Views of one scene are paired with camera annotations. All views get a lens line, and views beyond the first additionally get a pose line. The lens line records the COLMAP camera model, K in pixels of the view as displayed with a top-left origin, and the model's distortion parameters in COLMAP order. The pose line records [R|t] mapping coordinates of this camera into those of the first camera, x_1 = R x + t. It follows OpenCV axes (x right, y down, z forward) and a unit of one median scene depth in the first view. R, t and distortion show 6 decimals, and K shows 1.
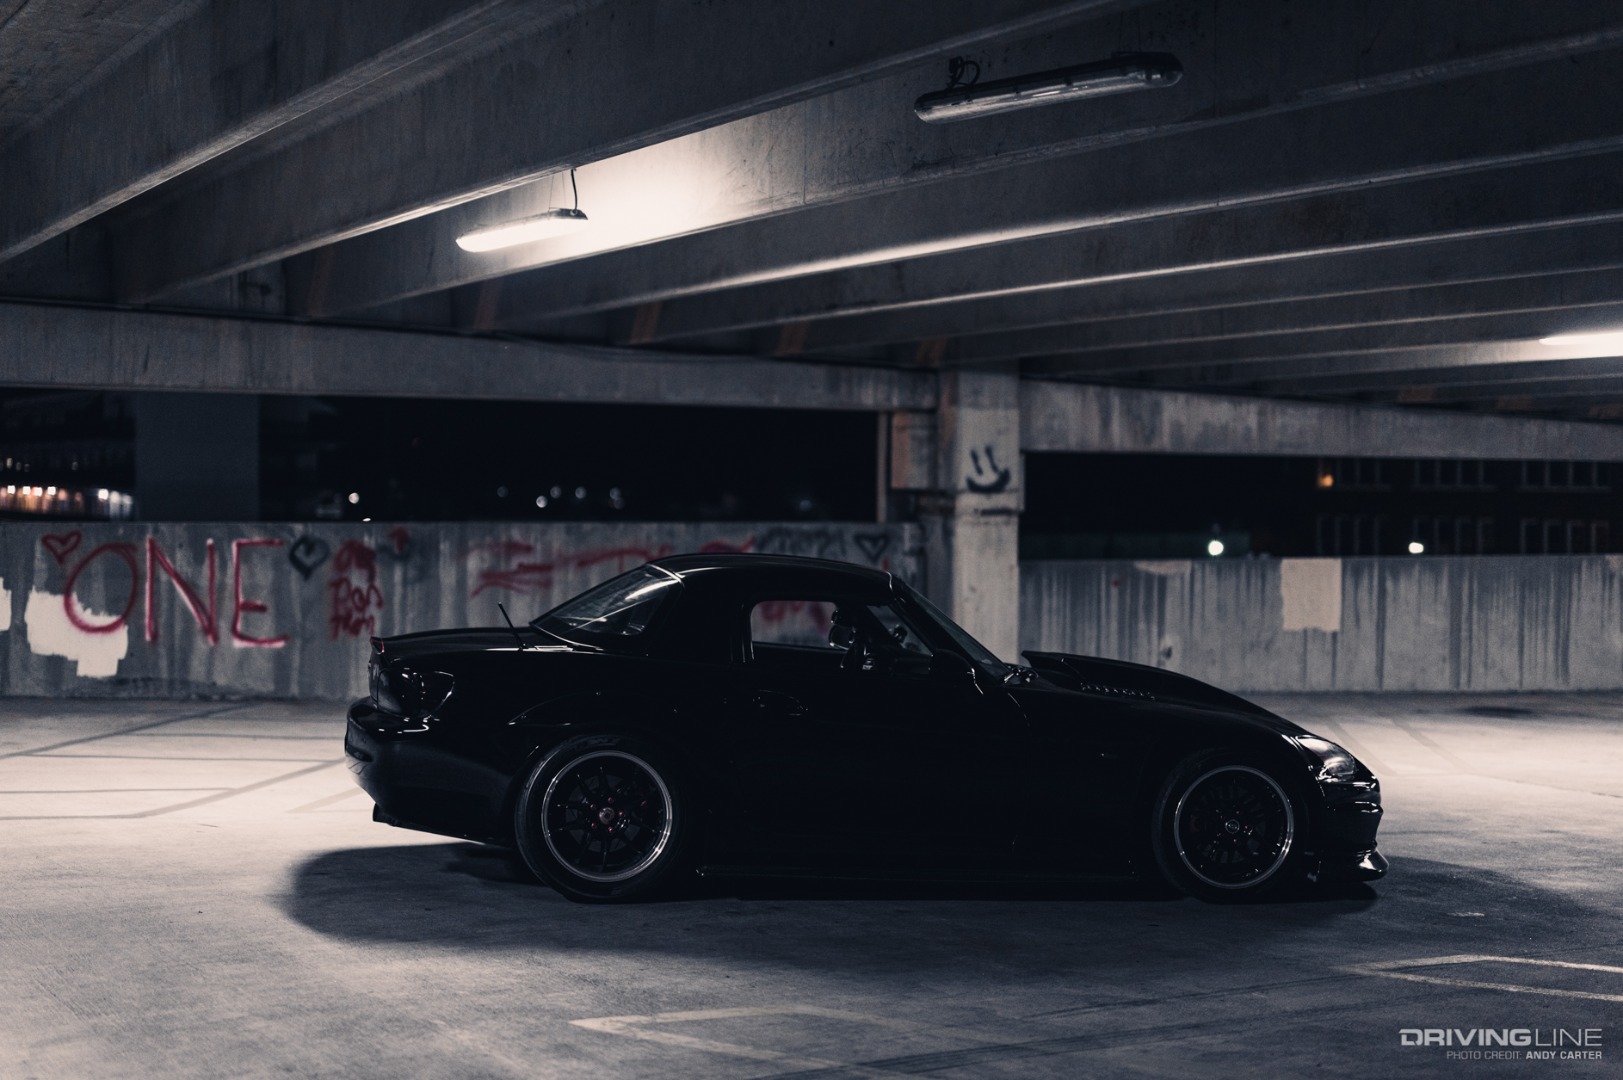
lens RADIAL K [[2276.1, 0, 811.5], [0, 2276.1, 540.0], [0, 0, 1]] dist [-0.046731, 0.027243]
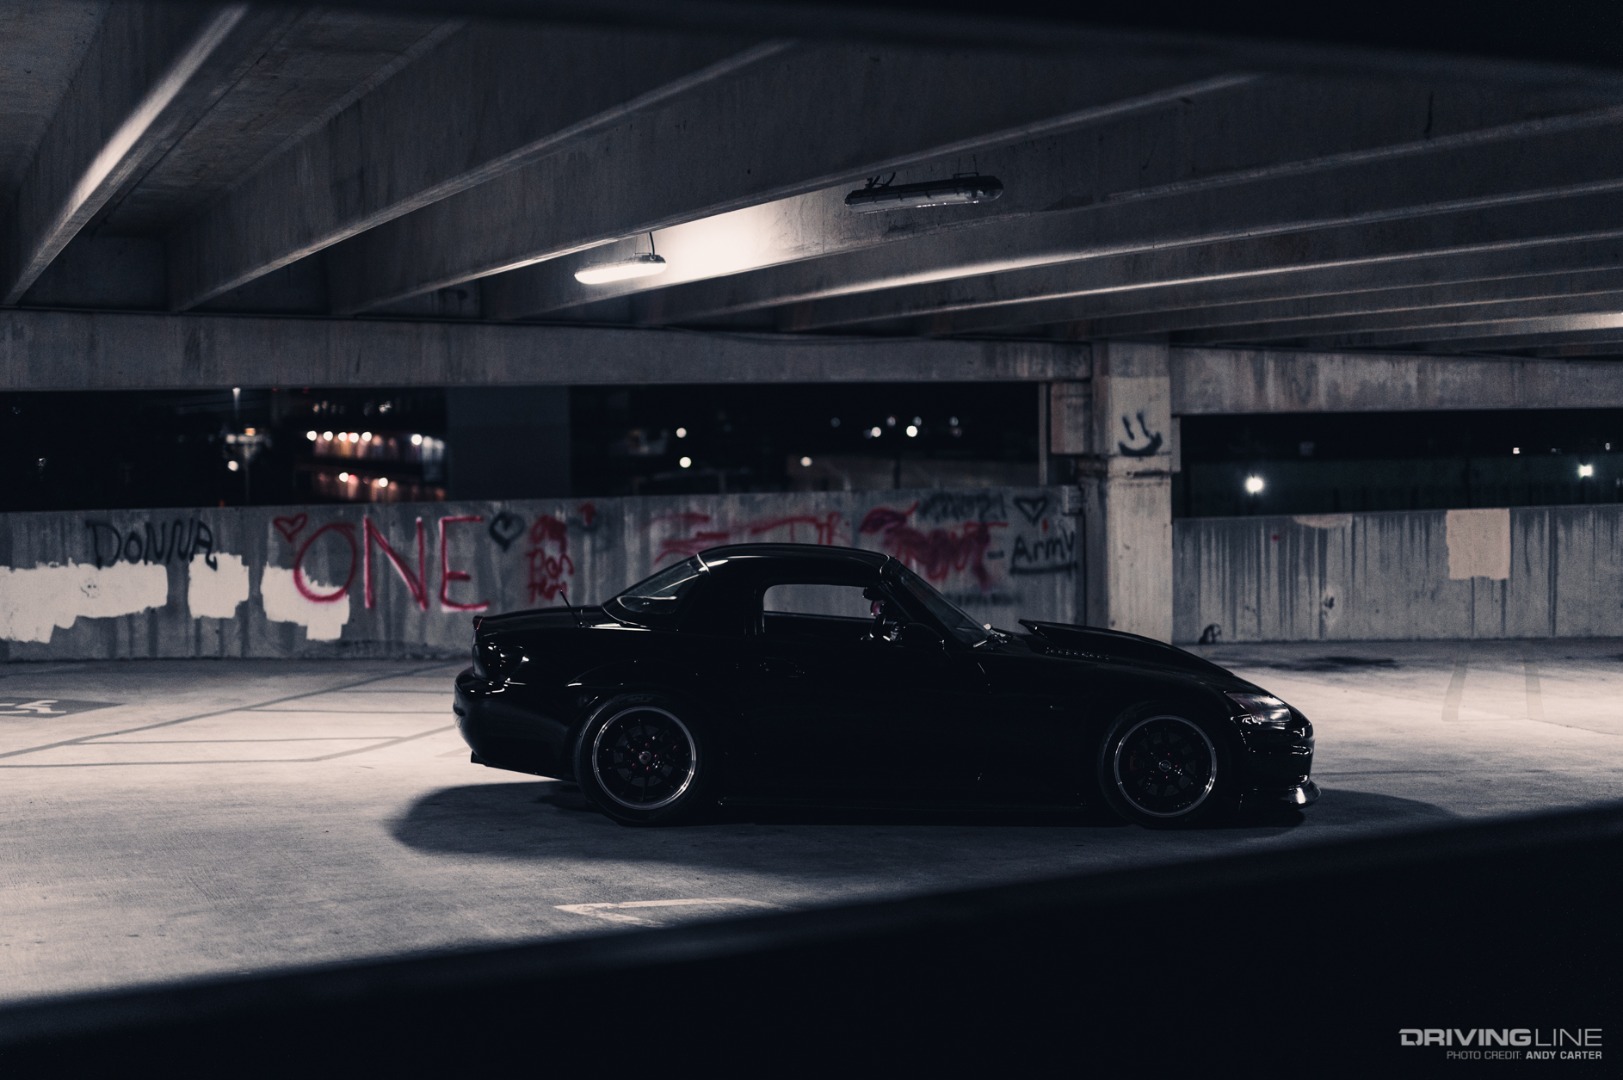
lens RADIAL K [[2439.2, 0, 811.5], [0, 2439.2, 540.0], [0, 0, 1]] dist [-0.043835, -0.005146]
pose [[0.988594, -0.015689, -0.149786, 0.103764], [0.020151, 0.999396, 0.028315, -0.018341], [0.149252, -0.031011, 0.988313, -0.162949]]
